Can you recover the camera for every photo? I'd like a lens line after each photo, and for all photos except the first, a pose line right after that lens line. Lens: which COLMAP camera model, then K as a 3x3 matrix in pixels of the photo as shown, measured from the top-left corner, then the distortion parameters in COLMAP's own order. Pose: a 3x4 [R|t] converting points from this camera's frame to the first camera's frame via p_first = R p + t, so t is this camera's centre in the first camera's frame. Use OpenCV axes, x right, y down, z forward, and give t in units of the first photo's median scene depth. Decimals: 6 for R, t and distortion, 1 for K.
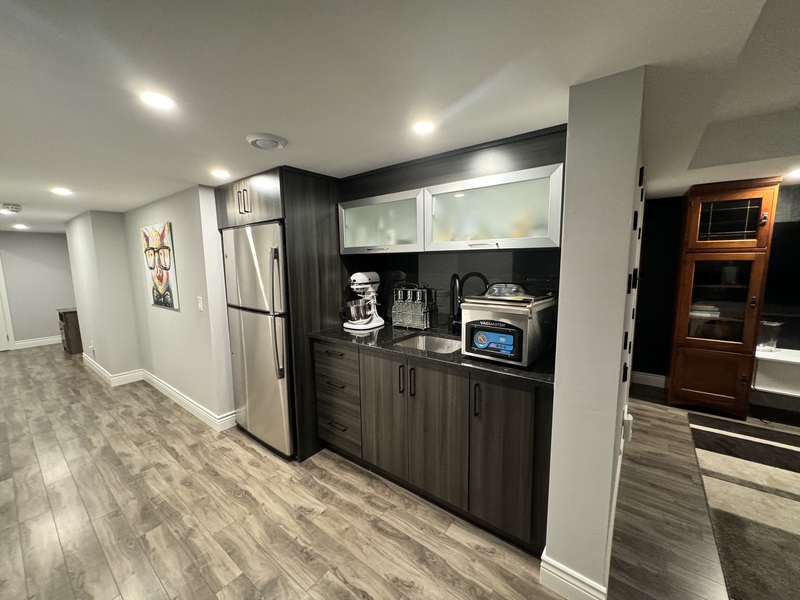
lens RADIAL K [[318.5, 0, 400.6], [0, 318.5, 299.0], [0, 0, 1]] dist [0.000767, -0.000721]
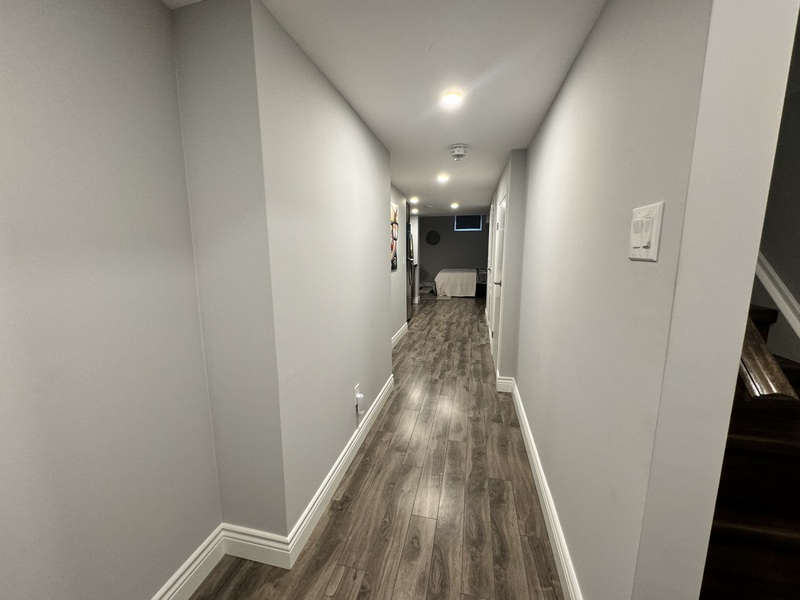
lens RADIAL K [[318.5, 0, 399.3], [0, 318.5, 300.9], [0, 0, 1]] dist [0.000767, -0.000721]
pose [[-0.413815, -0.133136, 0.900573, -2.330576], [0.113935, 0.973896, 0.196329, -0.124805], [-0.903203, 0.183851, -0.387844, 1.838153]]
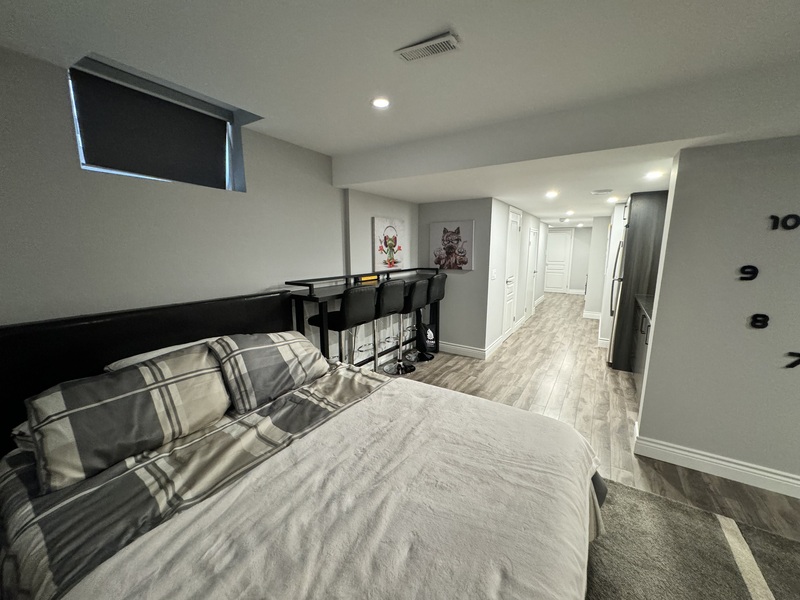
lens RADIAL K [[318.5, 0, 398.9], [0, 318.5, 299.7], [0, 0, 1]] dist [0.000767, -0.000721]
pose [[0.084943, 0.182297, -0.979568, 1.048212], [-0.124352, 0.977374, 0.171105, 0.007223], [0.988596, 0.107277, 0.105690, -0.298144]]
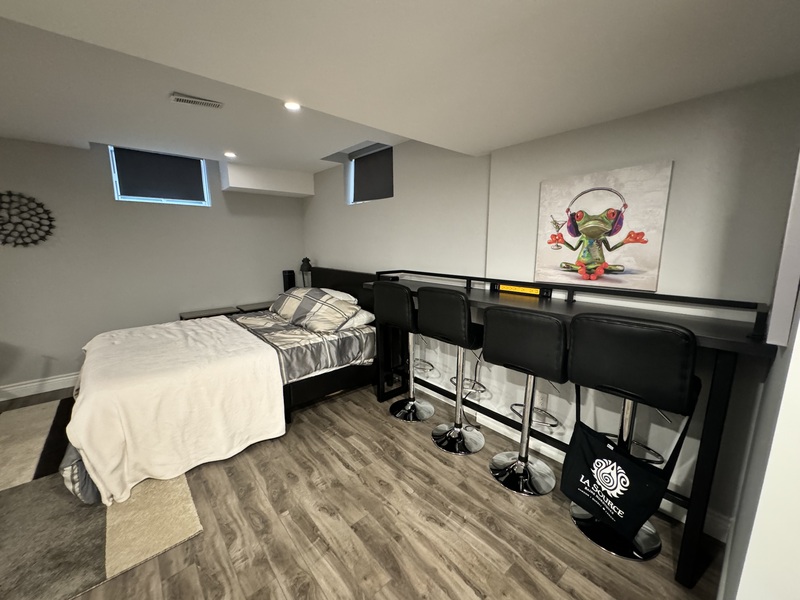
lens RADIAL K [[318.5, 0, 400.9], [0, 318.5, 300.9], [0, 0, 1]] dist [0.000767, -0.000721]
pose [[-0.981328, -0.014854, 0.191765, -0.213867], [0.041721, 0.956837, 0.287616, -0.052915], [-0.187760, 0.290247, -0.938351, 0.558526]]
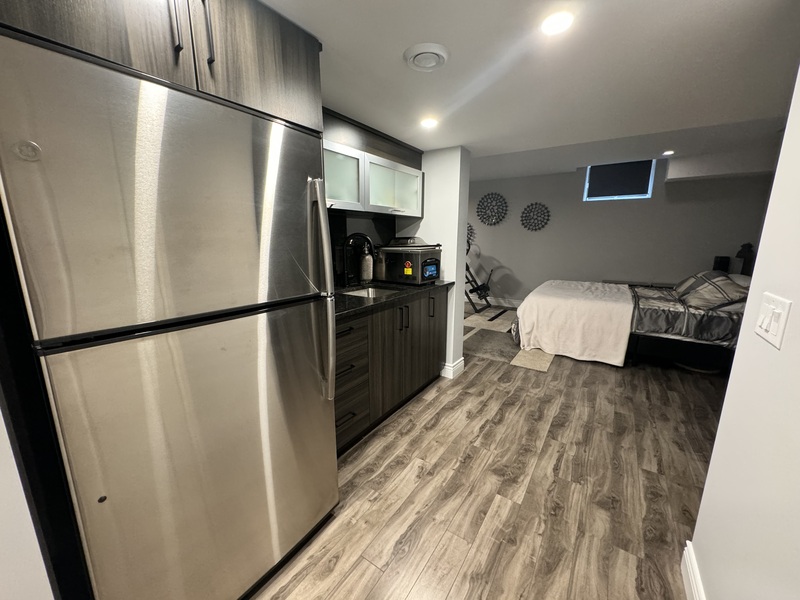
lens RADIAL K [[318.5, 0, 402.0], [0, 318.5, 302.0], [0, 0, 1]] dist [0.000767, -0.000721]
pose [[-0.066382, -0.188066, 0.979910, -0.832515], [0.120469, 0.973382, 0.194974, -0.030670], [-0.990495, 0.130992, -0.041959, 0.744228]]
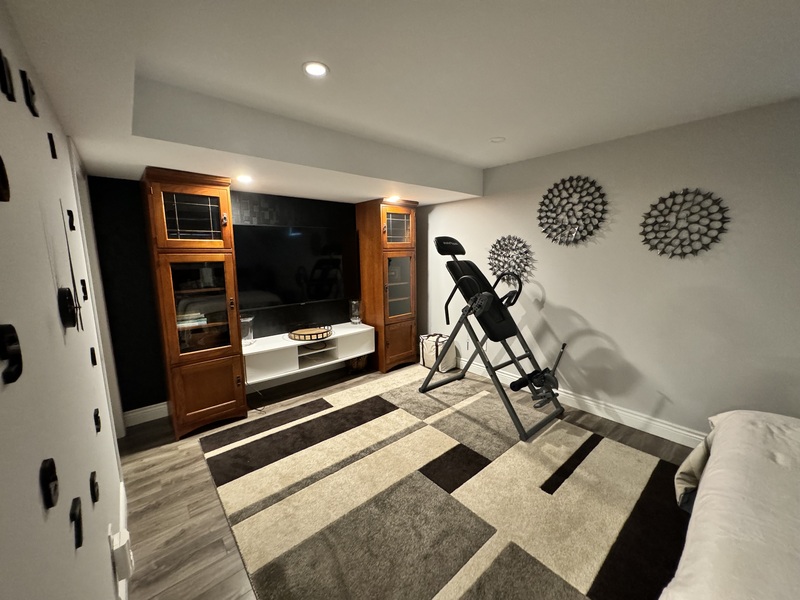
lens RADIAL K [[318.5, 0, 402.1], [0, 318.5, 300.6], [0, 0, 1]] dist [0.000767, -0.000721]
pose [[0.204922, -0.140089, 0.968701, 0.263384], [0.123451, 0.985500, 0.116404, -0.050794], [-0.970962, 0.095733, 0.219245, 0.274476]]
